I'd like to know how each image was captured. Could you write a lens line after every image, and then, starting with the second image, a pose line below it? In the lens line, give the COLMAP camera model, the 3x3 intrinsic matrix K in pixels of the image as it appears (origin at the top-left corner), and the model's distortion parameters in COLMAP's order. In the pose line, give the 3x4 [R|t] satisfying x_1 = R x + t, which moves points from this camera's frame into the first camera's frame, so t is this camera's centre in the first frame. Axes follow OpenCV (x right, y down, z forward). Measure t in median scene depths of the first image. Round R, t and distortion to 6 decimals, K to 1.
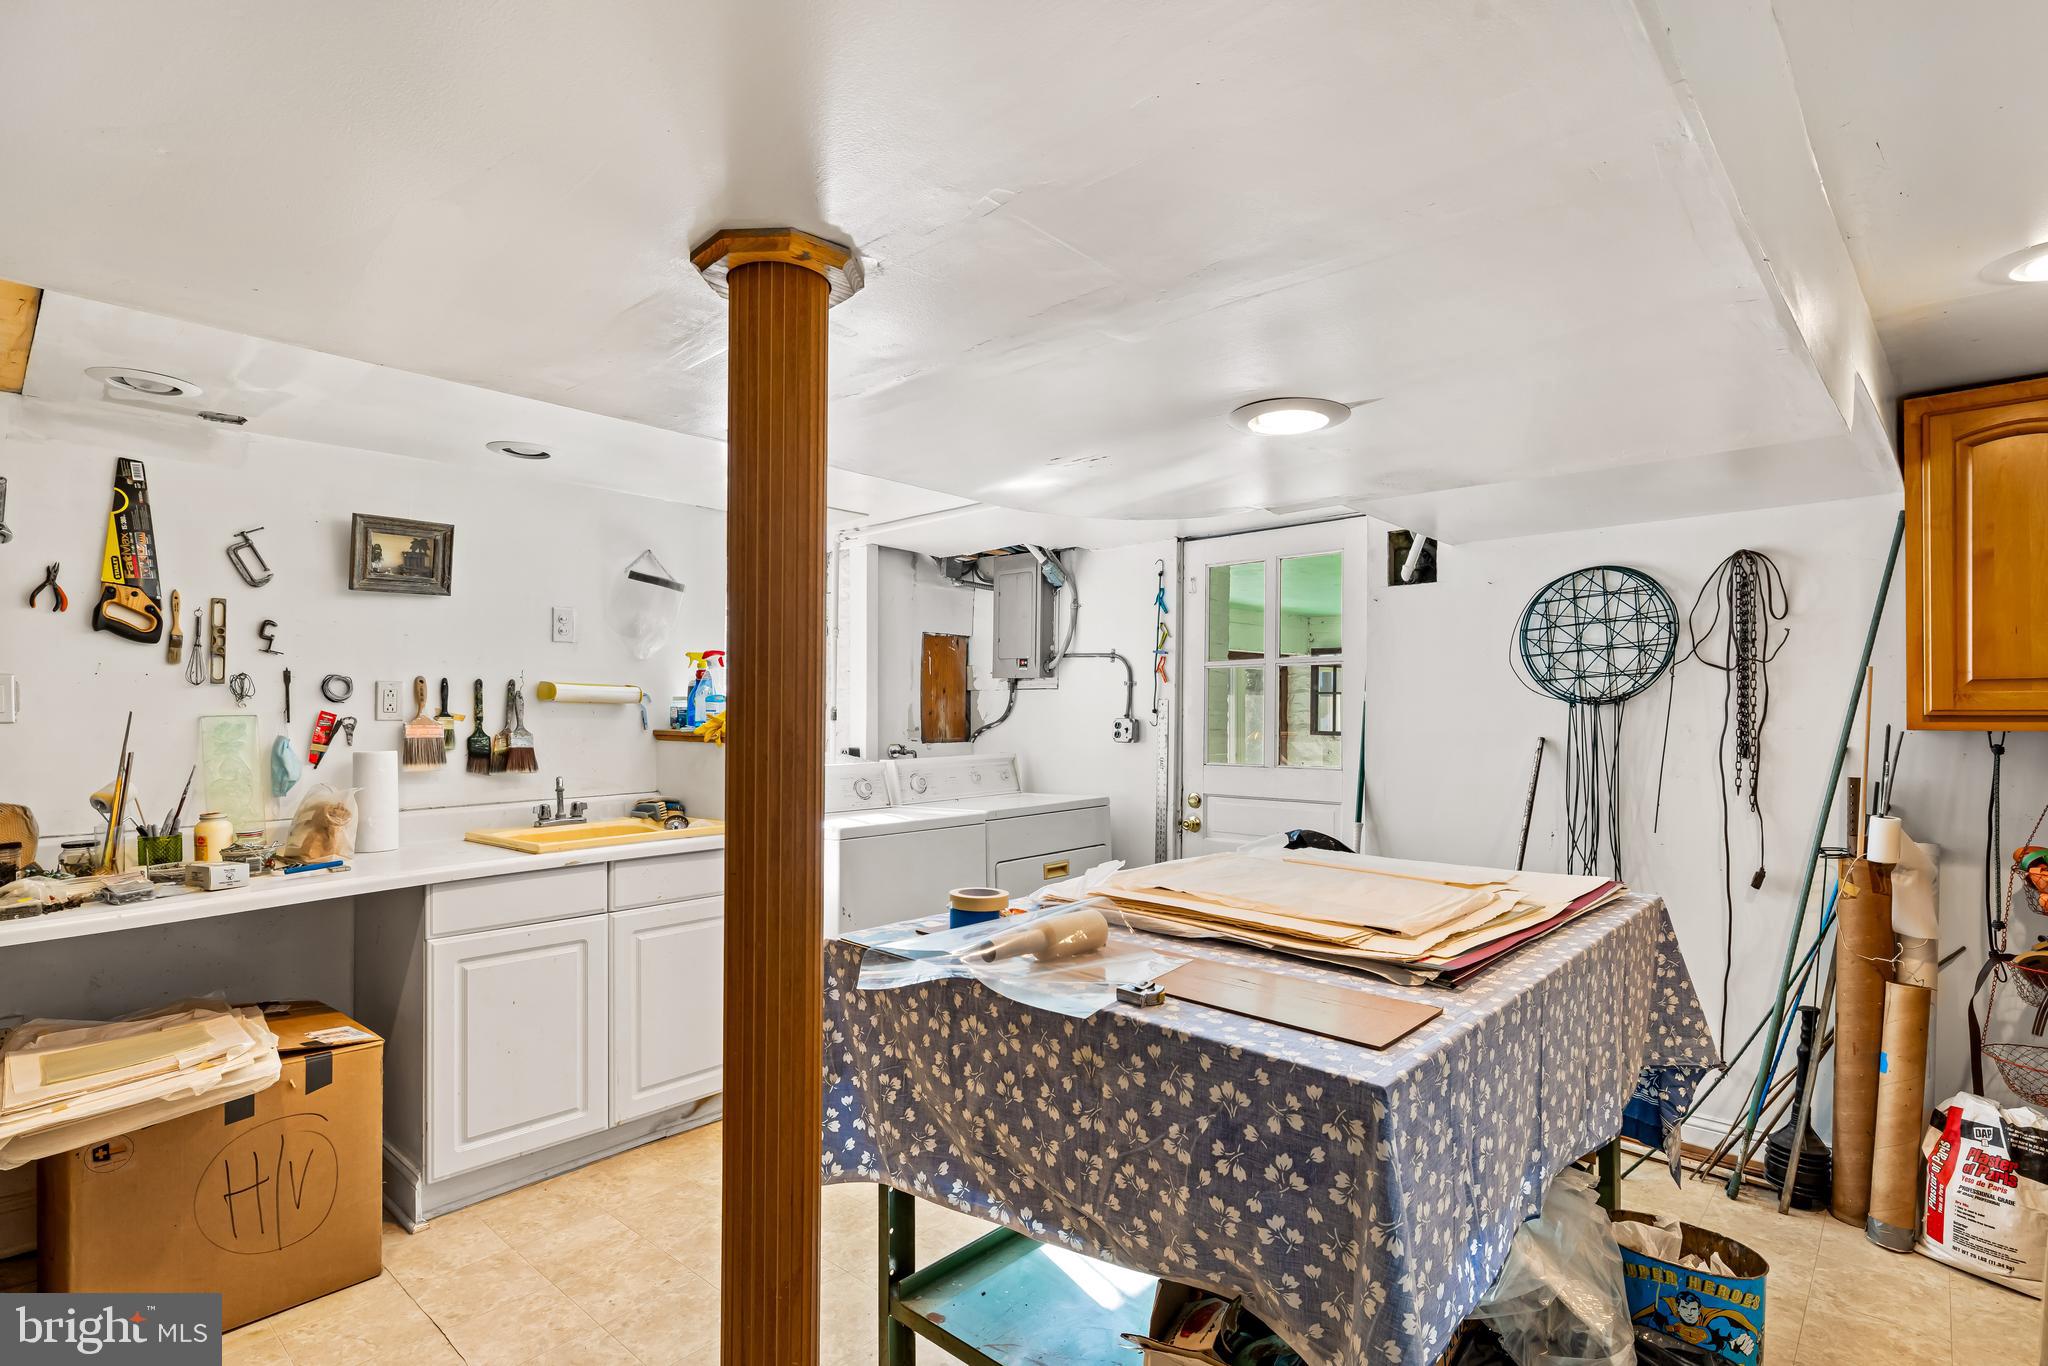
lens RADIAL K [[999.9, 0, 1025.9], [0, 999.9, 698.3], [0, 0, 1]] dist [-0.000532, 0.000035]
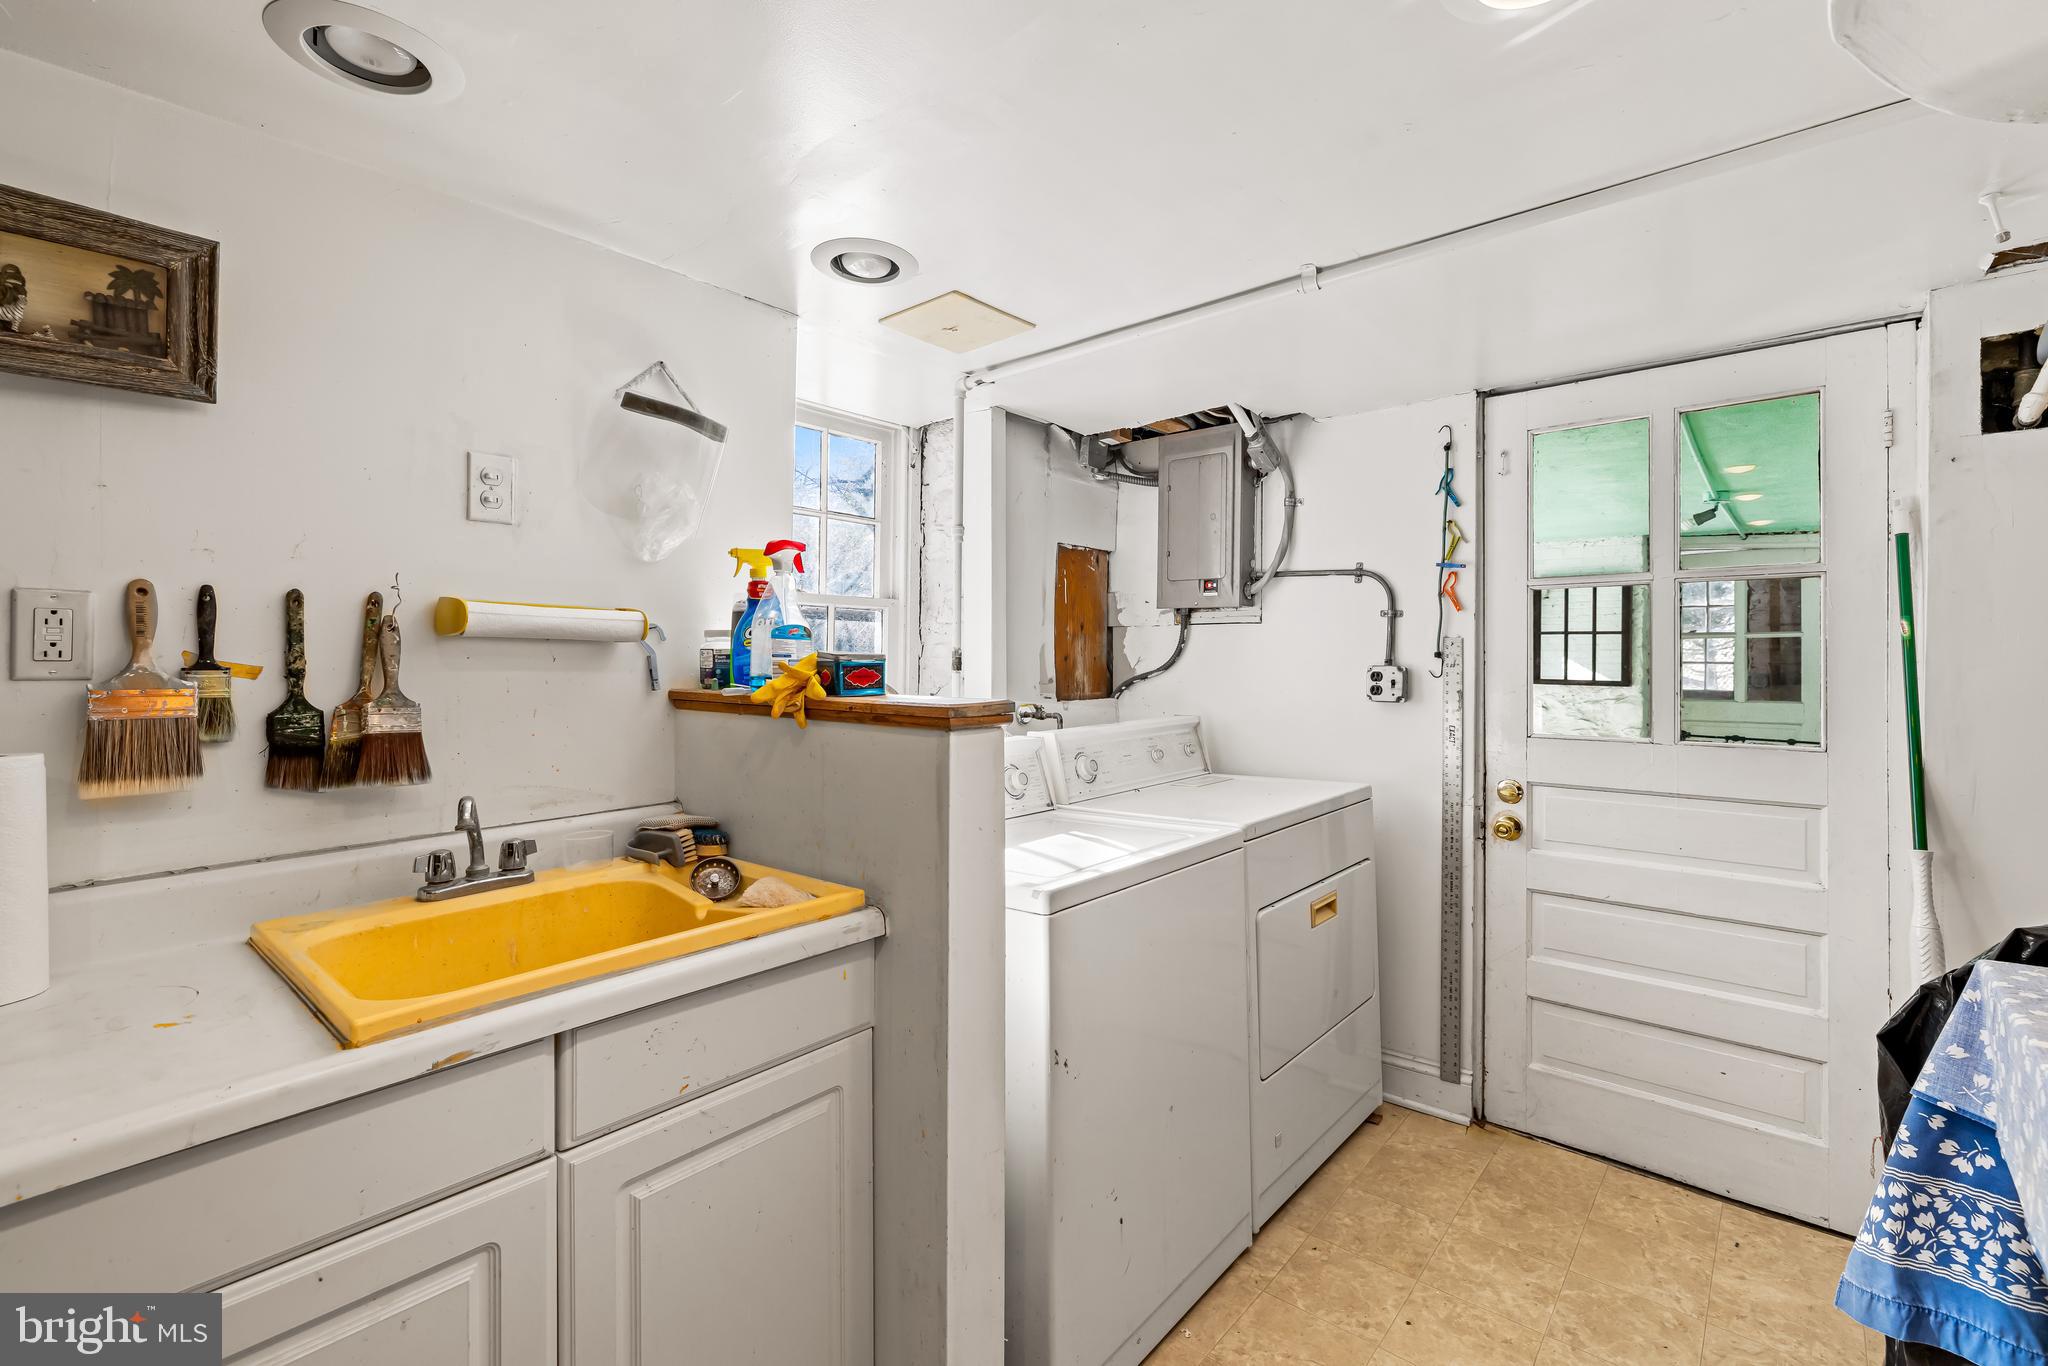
lens RADIAL K [[893.6, 0, 1036.9], [0, 893.6, 641.8], [0, 0, 1]] dist [-0.001917, -0.000592]
pose [[0.999324, -0.001507, 0.036734, -0.179399], [0.001576, 0.999997, -0.001838, 0.005648], [-0.036731, 0.001894, 0.999323, 0.477696]]
